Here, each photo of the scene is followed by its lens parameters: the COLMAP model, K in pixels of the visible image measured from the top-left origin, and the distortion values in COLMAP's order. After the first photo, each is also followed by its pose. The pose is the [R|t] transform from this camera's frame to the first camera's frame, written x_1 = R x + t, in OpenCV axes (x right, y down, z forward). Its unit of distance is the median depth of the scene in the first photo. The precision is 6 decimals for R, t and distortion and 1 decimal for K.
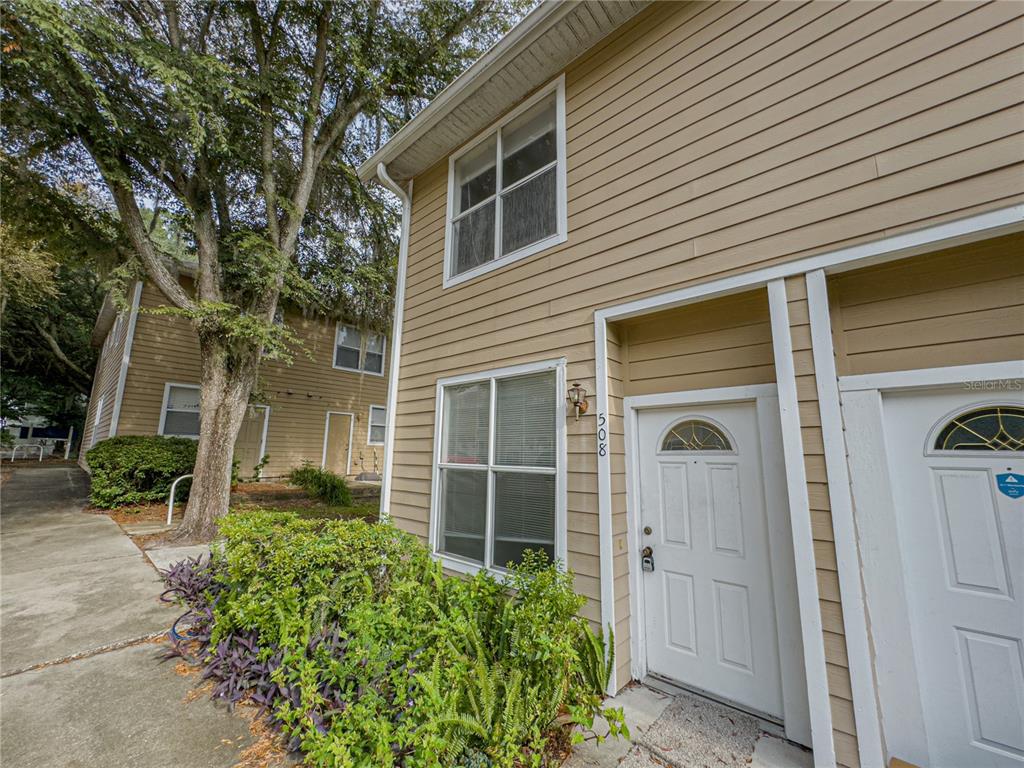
lens RADIAL K [[409.5, 0, 509.5], [0, 409.5, 385.0], [0, 0, 1]] dist [-0.001082, -0.000144]
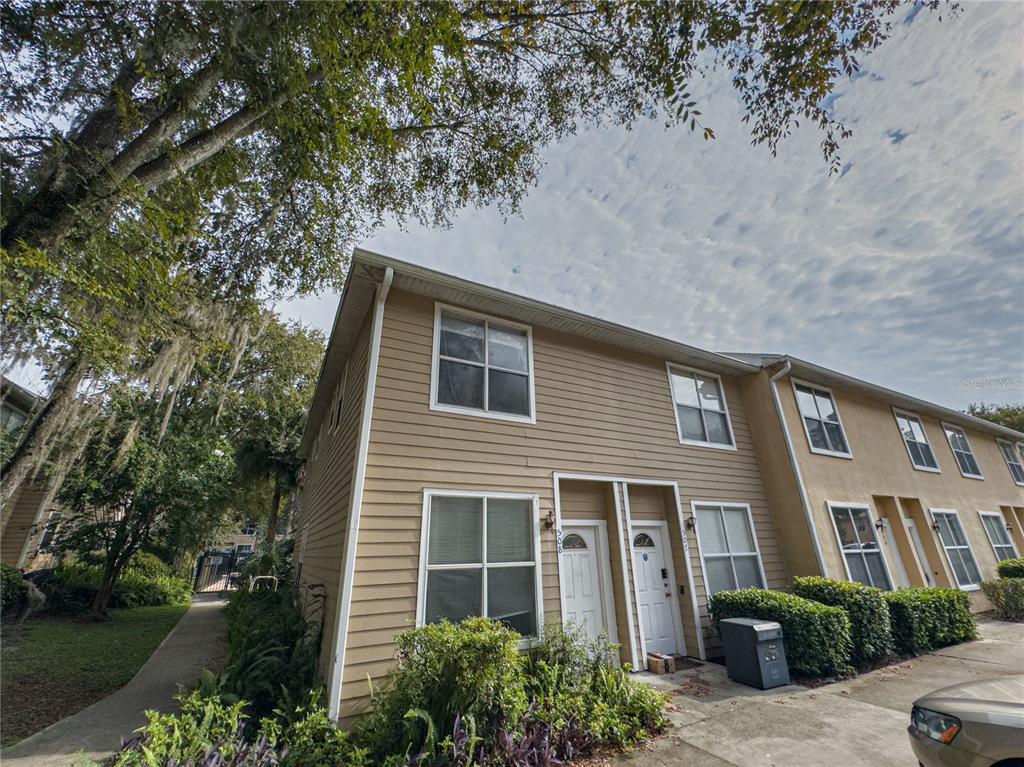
lens RADIAL K [[409.5, 0, 509.5], [0, 409.5, 384.5], [0, 0, 1]] dist [-0.001082, -0.000144]
pose [[0.342790, 0.322001, 0.882502, -1.541405], [-0.139654, 0.946449, -0.291087, 0.015689], [-0.928973, -0.023463, 0.369402, 0.460947]]
